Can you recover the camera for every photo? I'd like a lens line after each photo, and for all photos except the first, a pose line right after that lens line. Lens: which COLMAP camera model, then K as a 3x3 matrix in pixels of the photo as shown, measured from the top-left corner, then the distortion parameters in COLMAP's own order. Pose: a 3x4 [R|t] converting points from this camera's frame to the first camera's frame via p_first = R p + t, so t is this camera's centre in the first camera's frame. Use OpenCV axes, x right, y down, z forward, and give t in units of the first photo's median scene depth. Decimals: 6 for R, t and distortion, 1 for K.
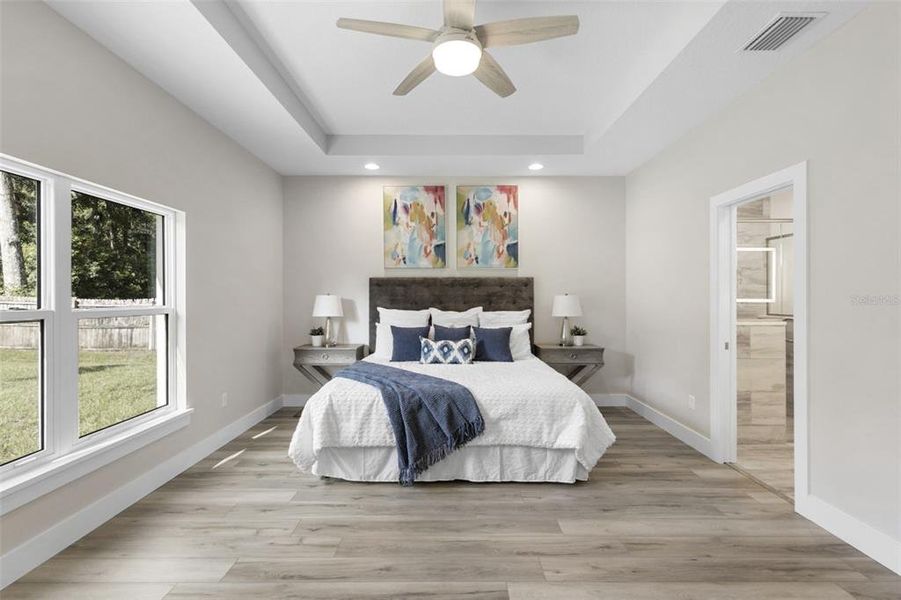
lens RADIAL K [[411.7, 0, 451.8], [0, 411.7, 300.0], [0, 0, 1]] dist [0.009938, -0.000087]
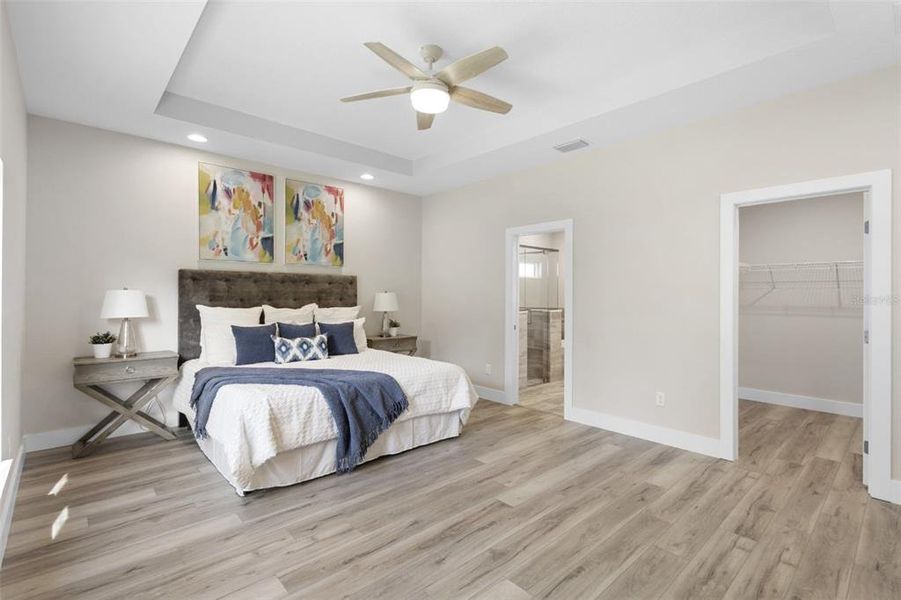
lens RADIAL K [[411.7, 0, 451.8], [0, 411.7, 300.0], [0, 0, 1]] dist [0.009938, -0.000087]
pose [[0.743632, -0.003053, 0.668583, -0.359227], [-0.003183, 0.999962, 0.008106, -0.001276], [-0.668582, -0.008156, 0.743594, 0.020051]]
